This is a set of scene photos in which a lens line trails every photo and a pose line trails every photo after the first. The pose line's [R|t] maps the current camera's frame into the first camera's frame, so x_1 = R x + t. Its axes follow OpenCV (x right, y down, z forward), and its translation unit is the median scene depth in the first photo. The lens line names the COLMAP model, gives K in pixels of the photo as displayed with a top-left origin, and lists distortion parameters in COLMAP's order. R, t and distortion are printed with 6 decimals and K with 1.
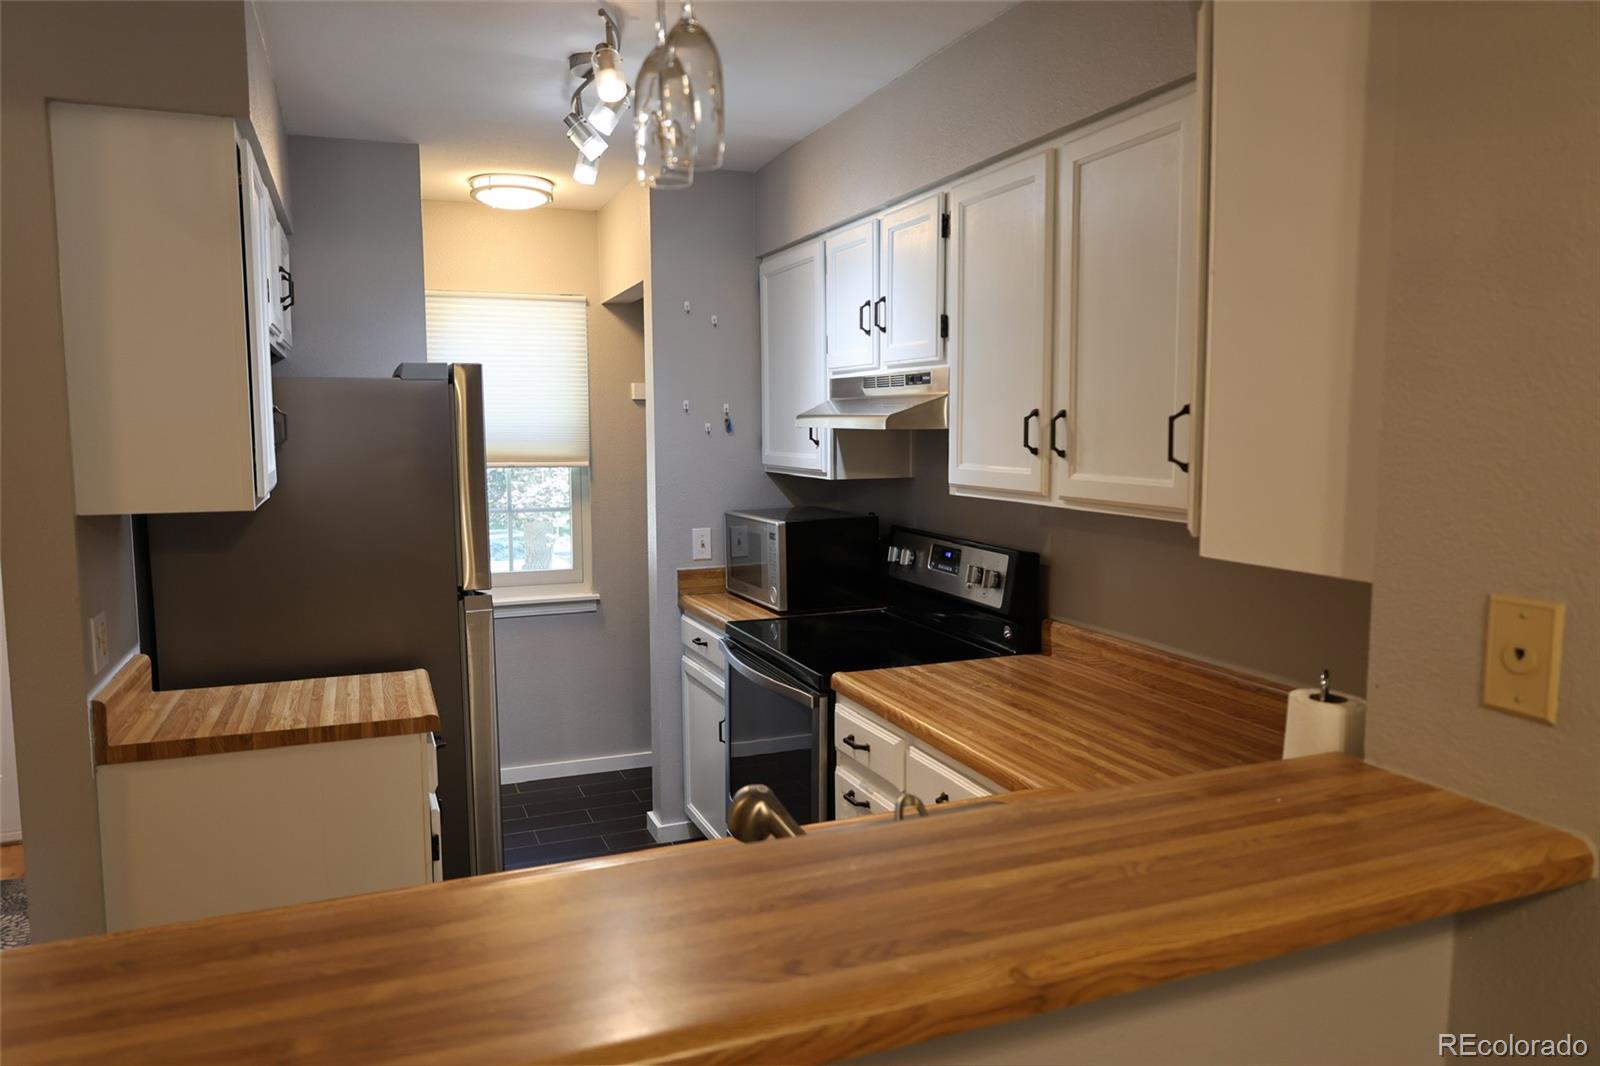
lens RADIAL K [[1081.6, 0, 799.5], [0, 1081.6, 533.2], [0, 0, 1]] dist [-0.014721, 0.004579]
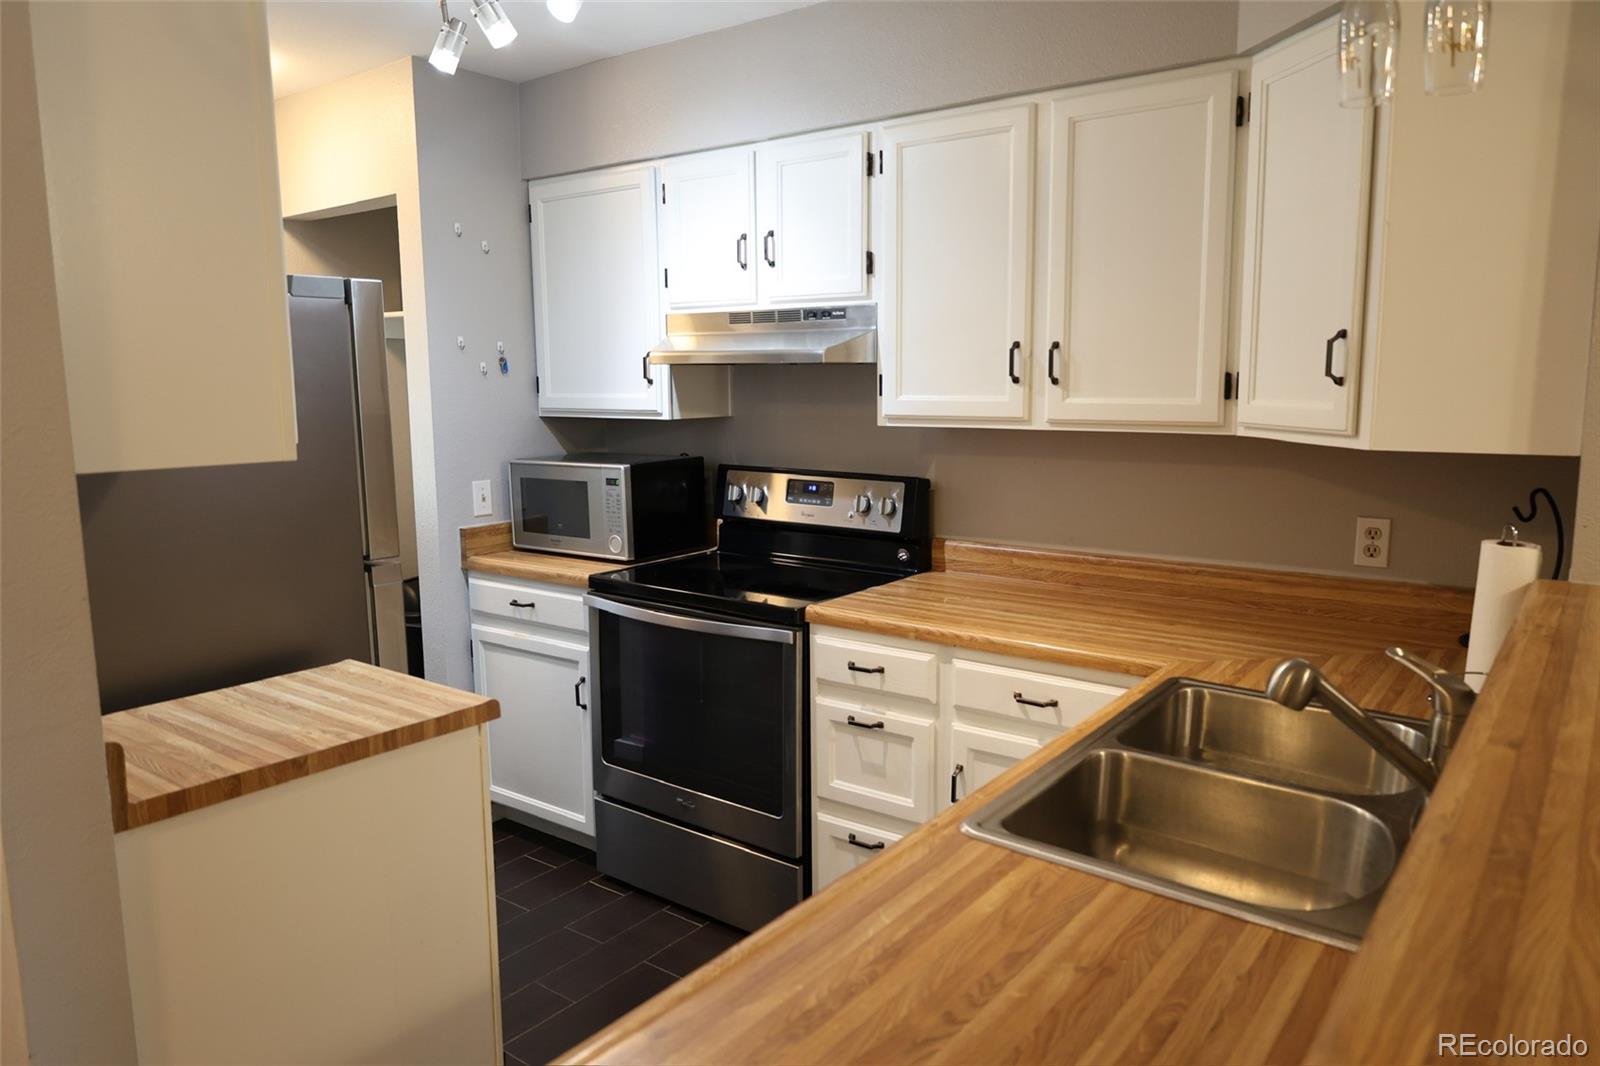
lens RADIAL K [[1081.6, 0, 798.6], [0, 1081.6, 534.7], [0, 0, 1]] dist [-0.014721, 0.004579]
pose [[0.855239, -0.075163, 0.512755, -0.458678], [0.054559, 0.996987, 0.055143, 0.007333], [-0.515354, -0.019185, 0.856762, 0.138193]]
